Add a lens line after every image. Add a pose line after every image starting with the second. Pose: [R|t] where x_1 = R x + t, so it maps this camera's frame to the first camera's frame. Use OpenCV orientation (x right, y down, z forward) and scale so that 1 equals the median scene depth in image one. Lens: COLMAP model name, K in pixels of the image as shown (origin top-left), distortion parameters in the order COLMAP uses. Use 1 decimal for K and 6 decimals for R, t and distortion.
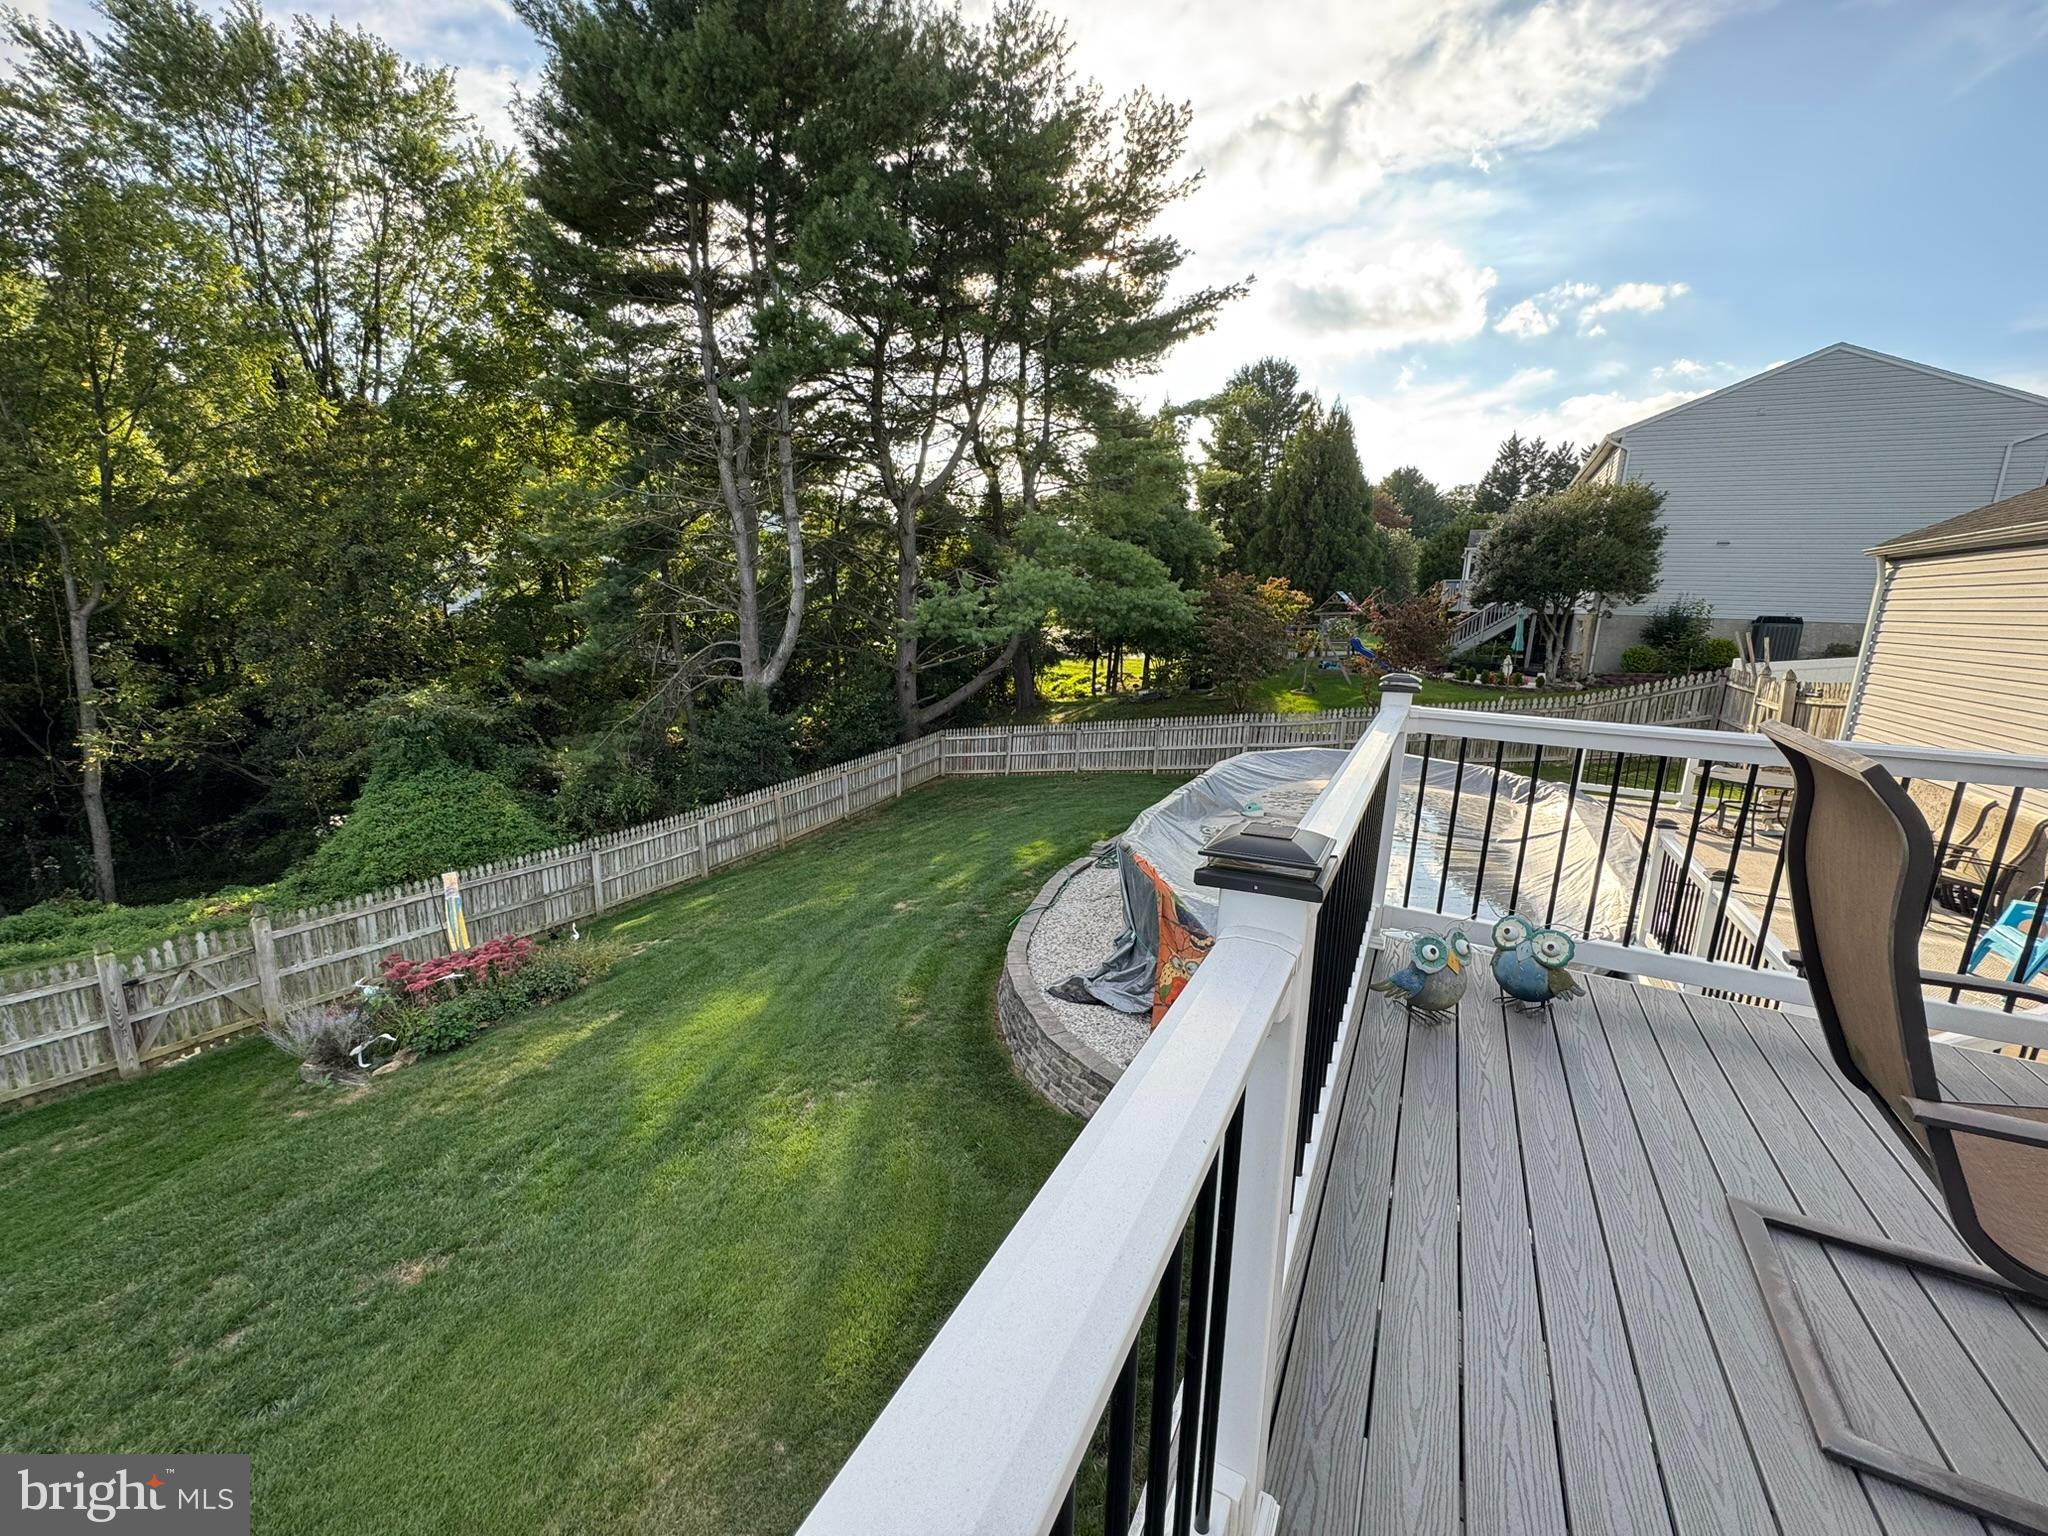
lens RADIAL K [[820.1, 0, 1024.0], [0, 820.1, 768.0], [0, 0, 1]] dist [-0.000647, -0.000300]
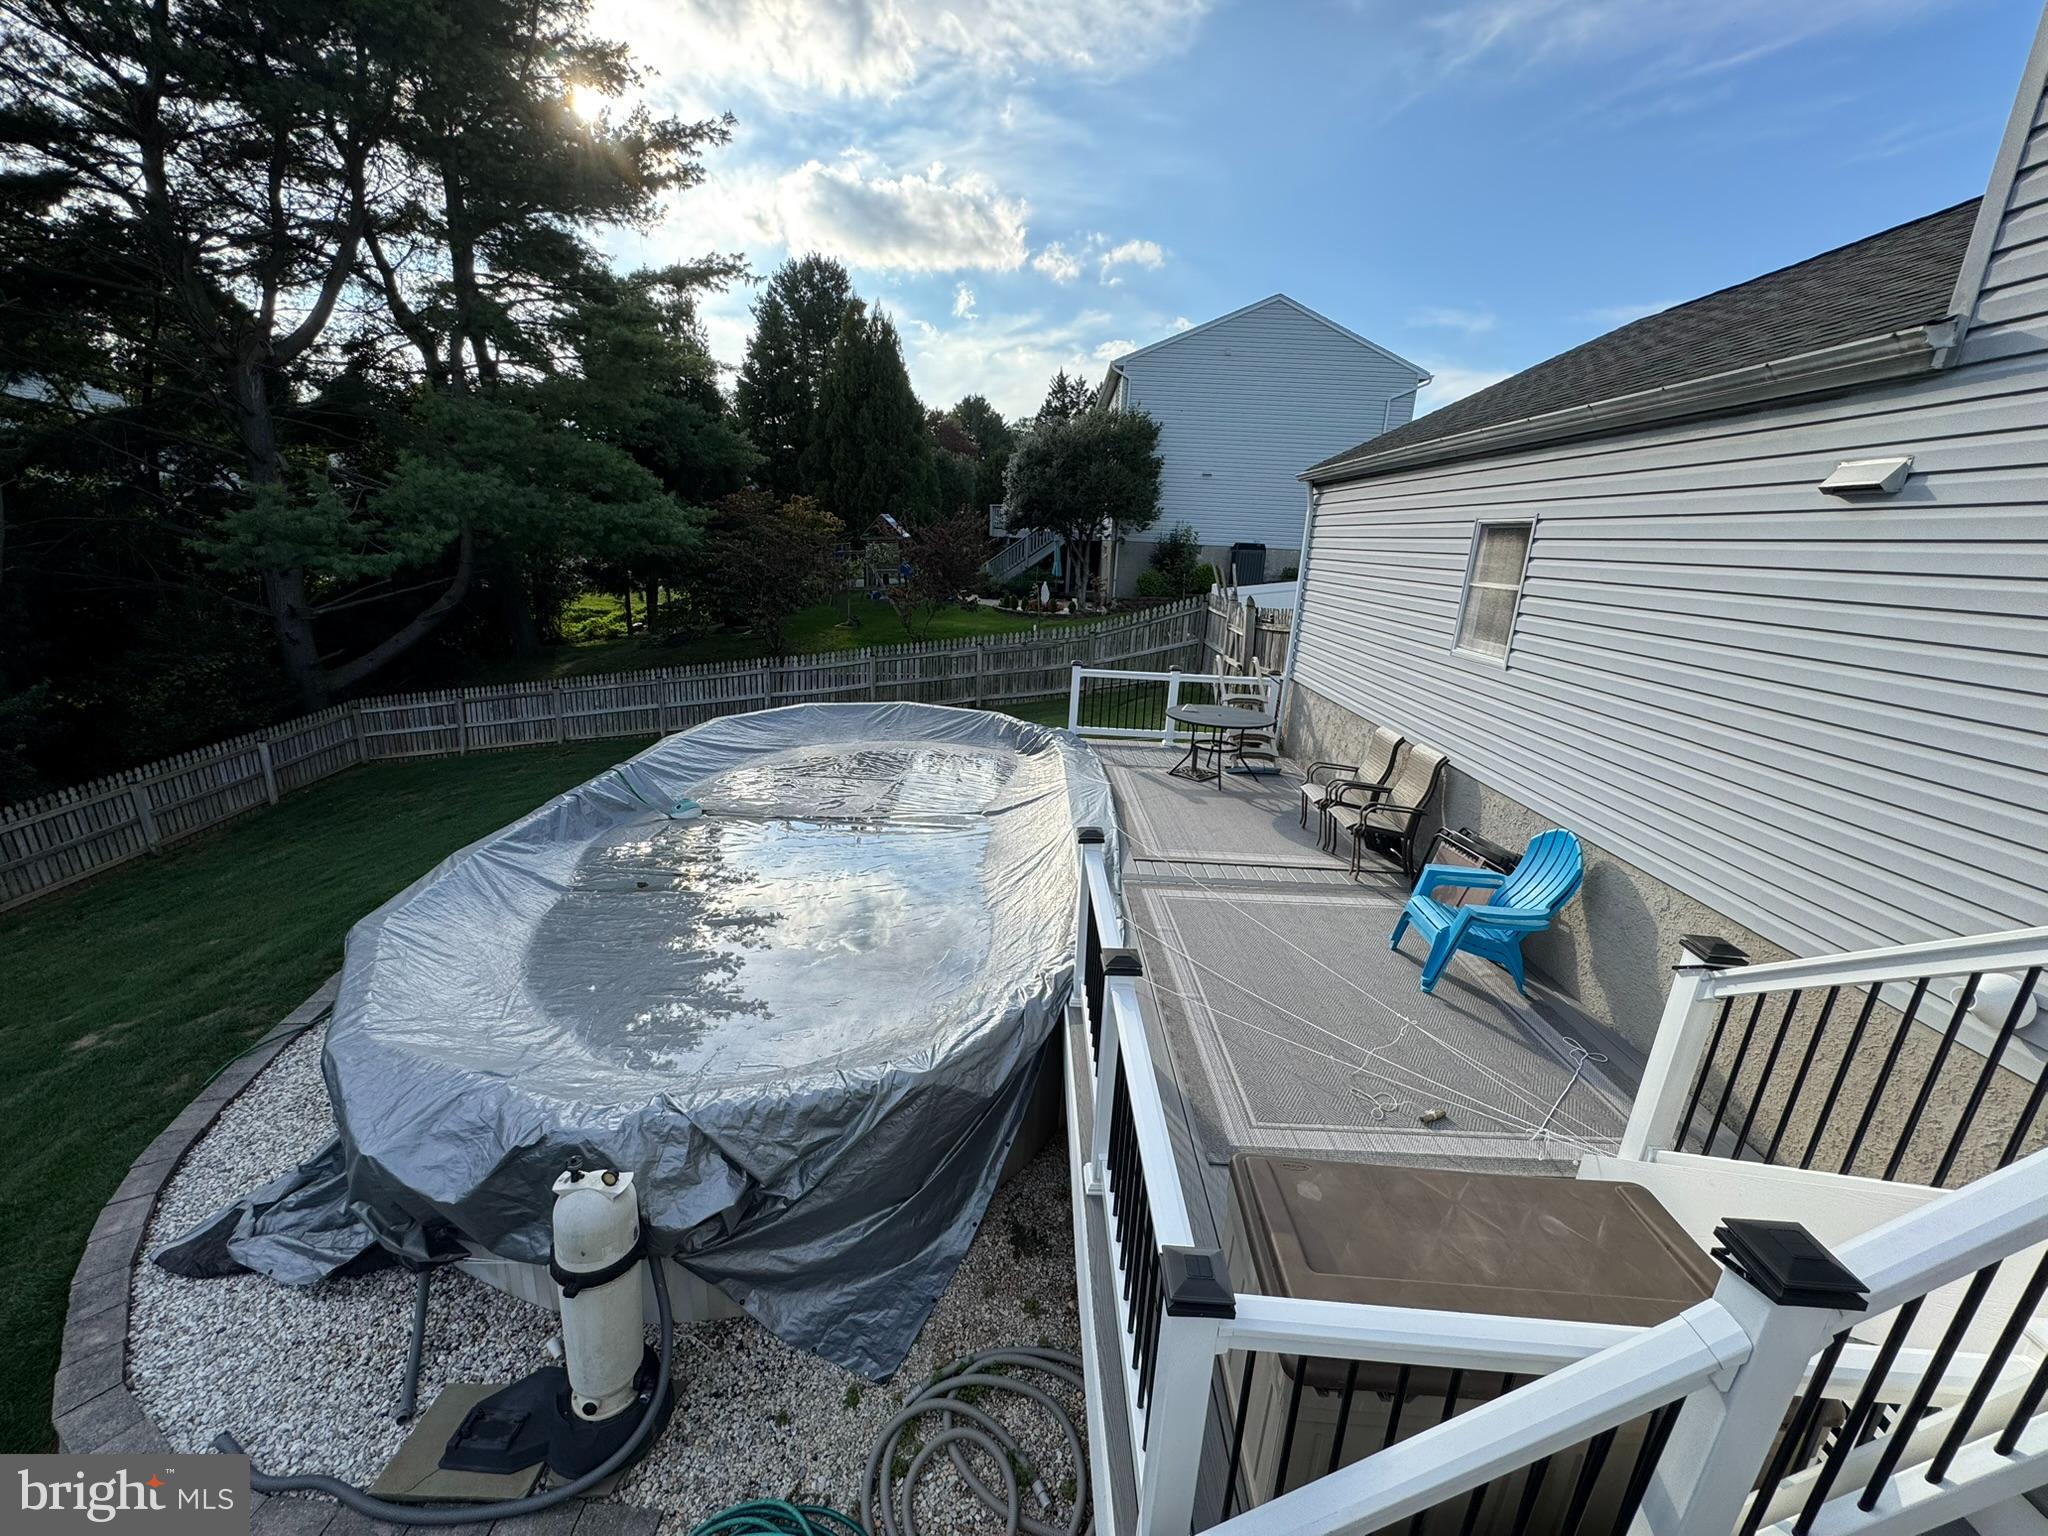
lens RADIAL K [[820.1, 0, 1024.0], [0, 820.1, 768.0], [0, 0, 1]] dist [-0.000647, -0.000300]
pose [[0.893735, -0.114308, 0.433787, 0.109941], [0.076384, 0.991646, 0.103938, -0.017670], [-0.442044, -0.059759, 0.895001, 0.100033]]
